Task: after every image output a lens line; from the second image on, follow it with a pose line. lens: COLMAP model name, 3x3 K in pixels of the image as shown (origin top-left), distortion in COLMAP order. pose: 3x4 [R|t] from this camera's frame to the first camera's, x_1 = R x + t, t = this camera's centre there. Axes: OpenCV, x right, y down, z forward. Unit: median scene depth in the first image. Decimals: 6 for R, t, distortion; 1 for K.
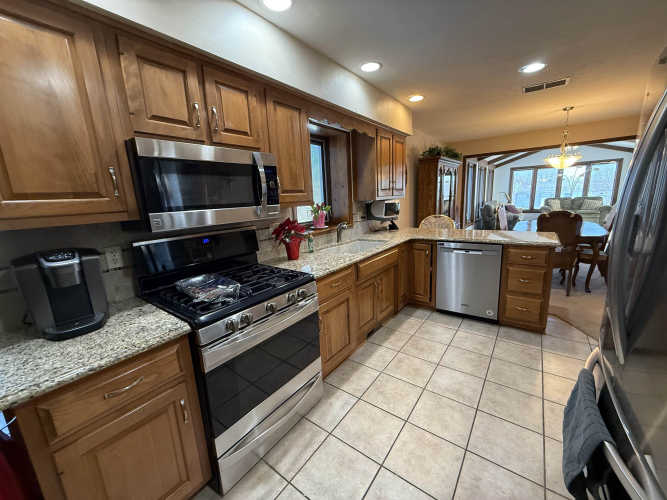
lens RADIAL K [[262.7, 0, 331.8], [0, 262.7, 250.8], [0, 0, 1]] dist [-0.002686, -0.000421]
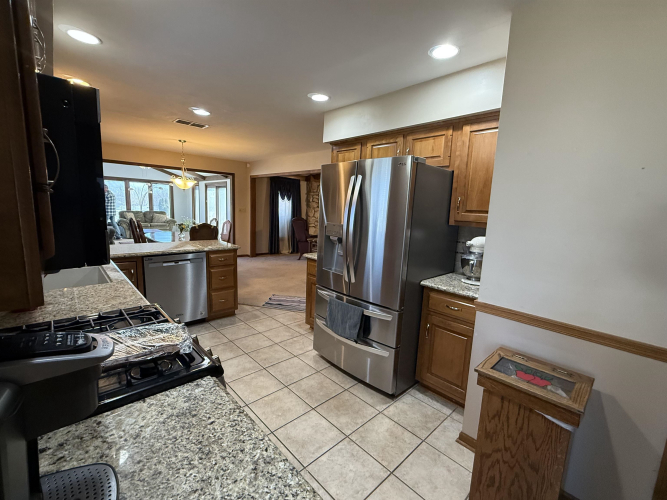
lens RADIAL K [[292.9, 0, 333.4], [0, 292.9, 249.9], [0, 0, 1]] dist [0.002414, -0.000044]
pose [[0.162494, -0.089527, 0.982640, -0.585362], [0.149624, 0.986595, 0.065145, -0.034378], [-0.975299, 0.136441, 0.173711, 0.213166]]
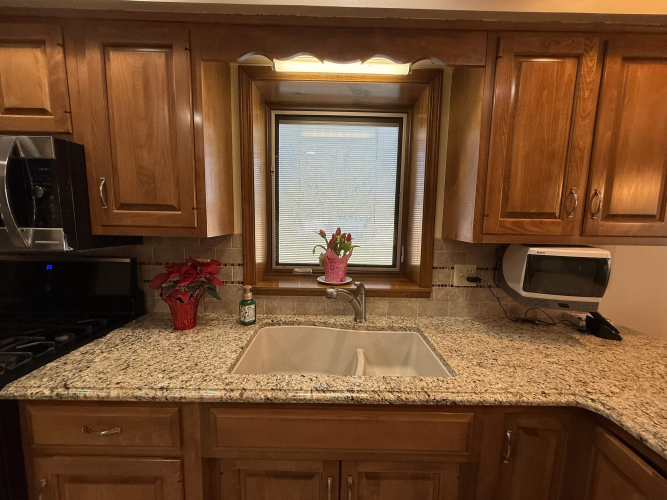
lens RADIAL K [[262.7, 0, 332.3], [0, 262.7, 250.9], [0, 0, 1]] dist [-0.002686, -0.000421]
pose [[0.608631, 0.152033, -0.778752, 0.412477], [-0.208150, 0.977690, 0.028192, -0.189268], [0.765665, 0.144939, 0.626698, 0.789812]]
